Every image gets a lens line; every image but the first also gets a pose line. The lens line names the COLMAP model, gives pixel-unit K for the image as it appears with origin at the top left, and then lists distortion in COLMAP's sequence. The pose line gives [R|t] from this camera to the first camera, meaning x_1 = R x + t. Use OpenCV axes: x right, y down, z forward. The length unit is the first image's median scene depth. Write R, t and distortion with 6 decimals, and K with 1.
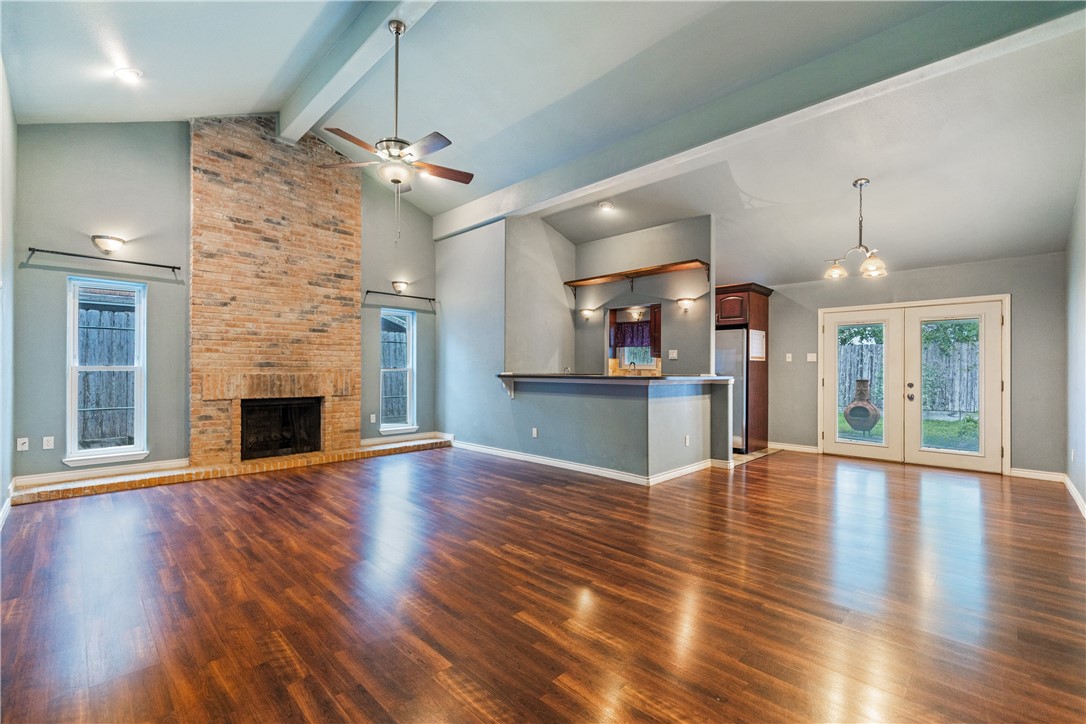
lens RADIAL K [[462.5, 0, 543.1], [0, 462.5, 366.6], [0, 0, 1]] dist [0.000338, 0.000063]
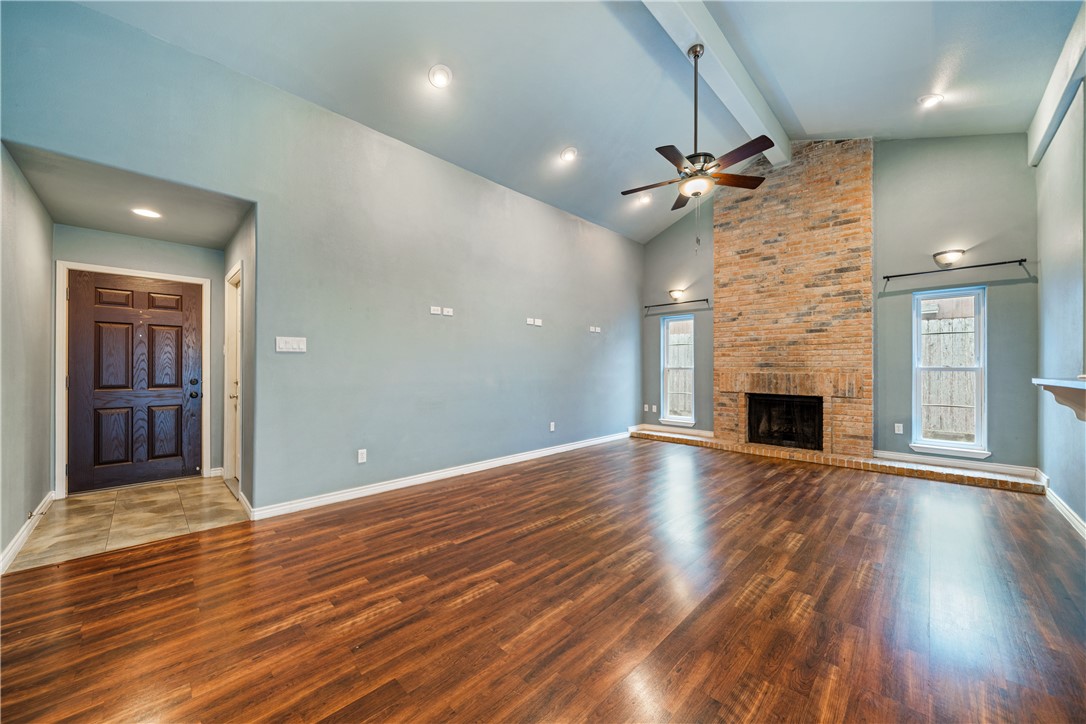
lens RADIAL K [[395.2, 0, 542.1], [0, 395.2, 366.3], [0, 0, 1]] dist [0.001073, -0.000516]
pose [[-0.001652, -0.009001, -0.999958, 0.390614], [0.004284, 0.999950, -0.009008, 0.005300], [0.999989, -0.004299, -0.001613, 0.415207]]
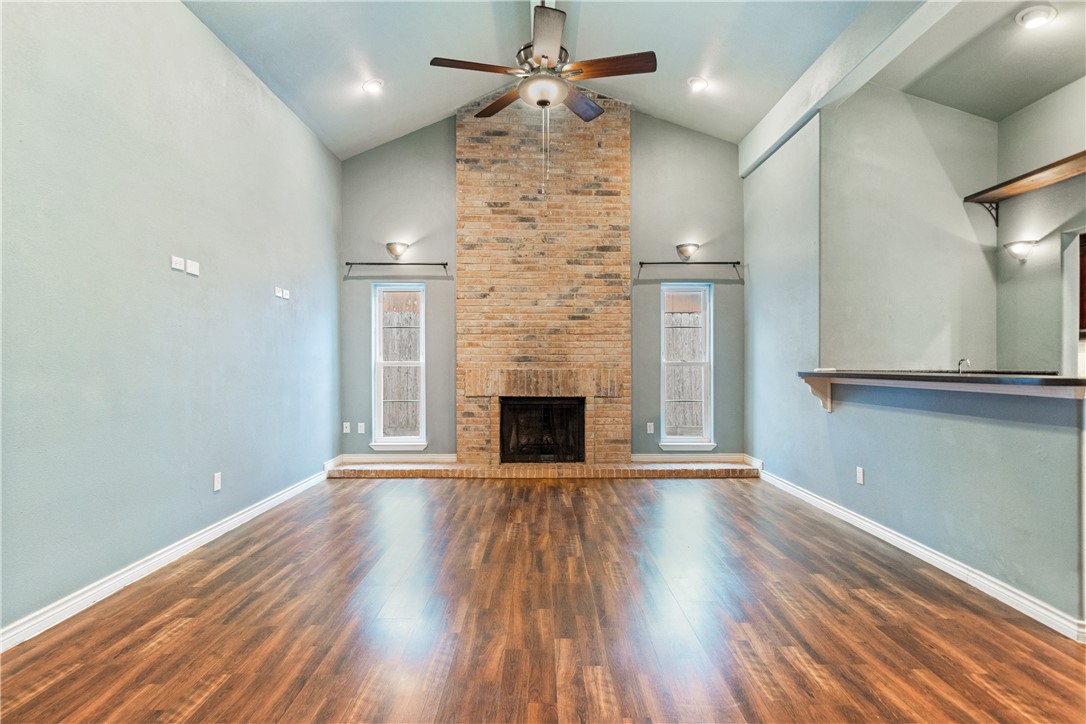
lens RADIAL K [[565.2, 0, 544.3], [0, 565.2, 363.8], [0, 0, 1]] dist [0.000706, 0.000732]
pose [[0.705320, -0.004407, -0.708876, 0.198817], [0.007844, 0.999968, 0.001588, 0.003378], [0.708846, -0.006680, 0.705332, 0.244218]]
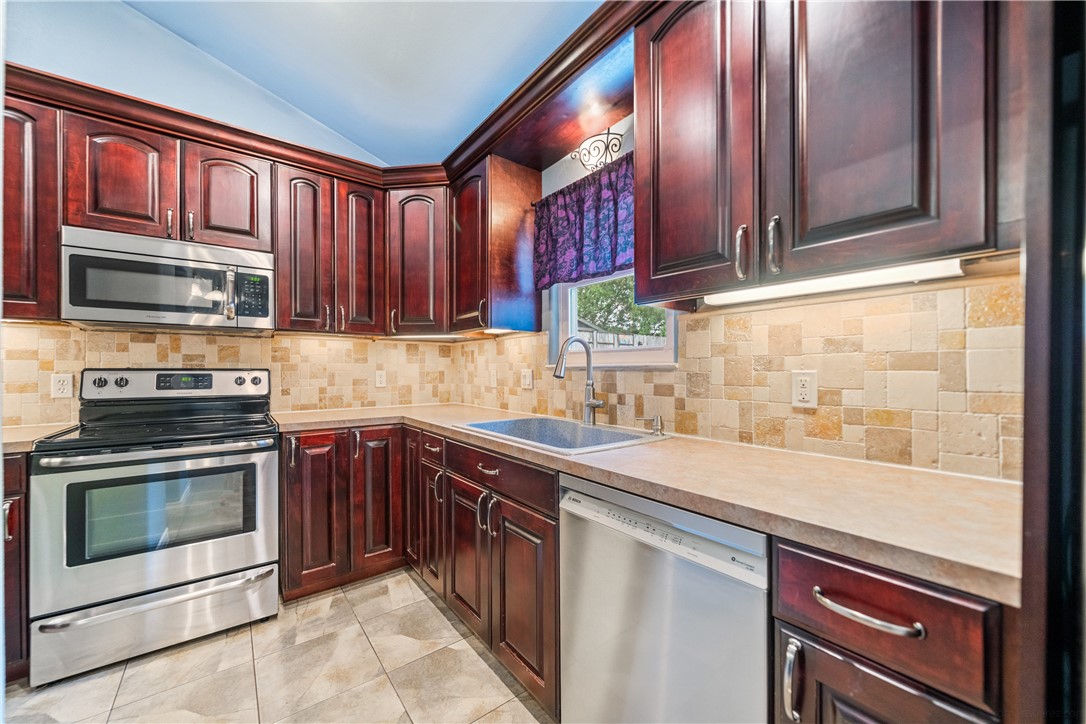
lens RADIAL K [[409.6, 0, 540.0], [0, 409.6, 368.3], [0, 0, 1]] dist [-0.003246, 0.000592]
pose [[0.989425, -0.009330, -0.144748, 0.301632], [0.009479, 0.999955, 0.000333, 0.008962], [0.144738, -0.001701, 0.989469, 1.152132]]
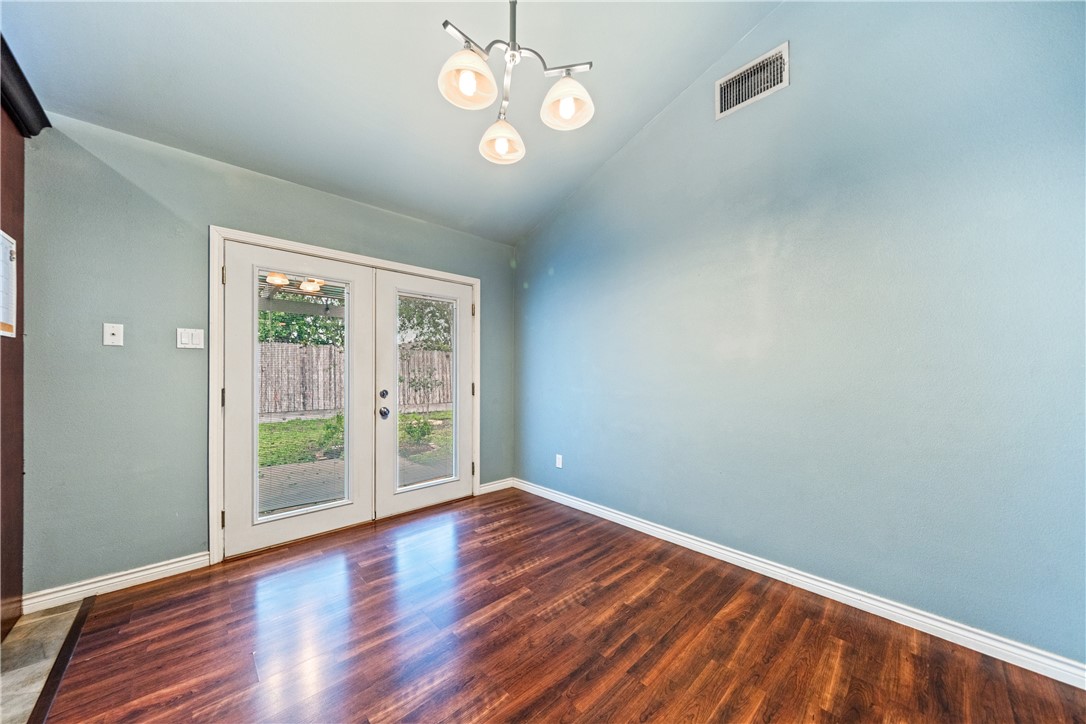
lens RADIAL K [[374.9, 0, 538.6], [0, 374.9, 373.4], [0, 0, 1]] dist [0.000578, -0.000118]
pose [[0.040976, -0.005523, 0.999145, 0.297188], [-0.006386, 0.999963, 0.005789, 0.008343], [-0.999140, -0.006617, 0.040939, 0.772962]]
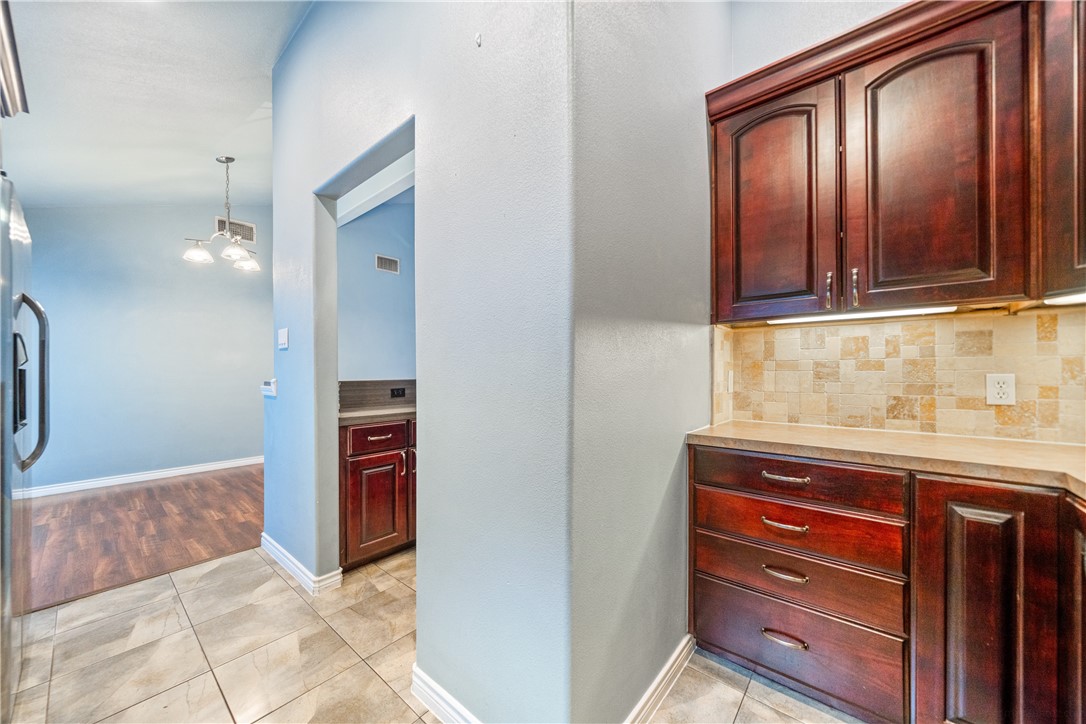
lens RADIAL K [[395.2, 0, 540.6], [0, 395.2, 370.2], [0, 0, 1]] dist [0.001073, -0.000516]
pose [[-0.997896, -0.005673, -0.064590, 0.106226], [-0.005083, 0.999944, -0.009302, 0.010592], [0.064639, -0.008954, -0.997869, 1.443923]]
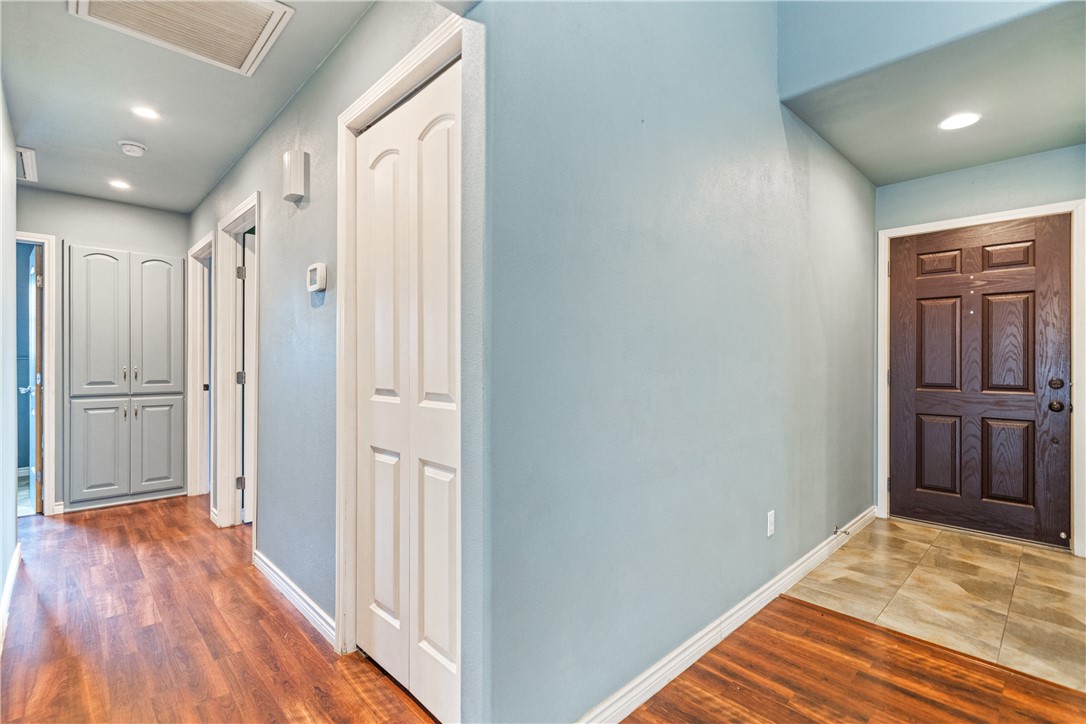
lens RADIAL K [[502.7, 0, 539.3], [0, 502.7, 363.5], [0, 0, 1]] dist [0.000425, -0.000265]
pose [[-0.999593, -0.004527, 0.028161, 0.203764], [-0.004529, 0.999990, -0.000030, 0.005447], [-0.028160, -0.000158, -0.999603, 0.326771]]
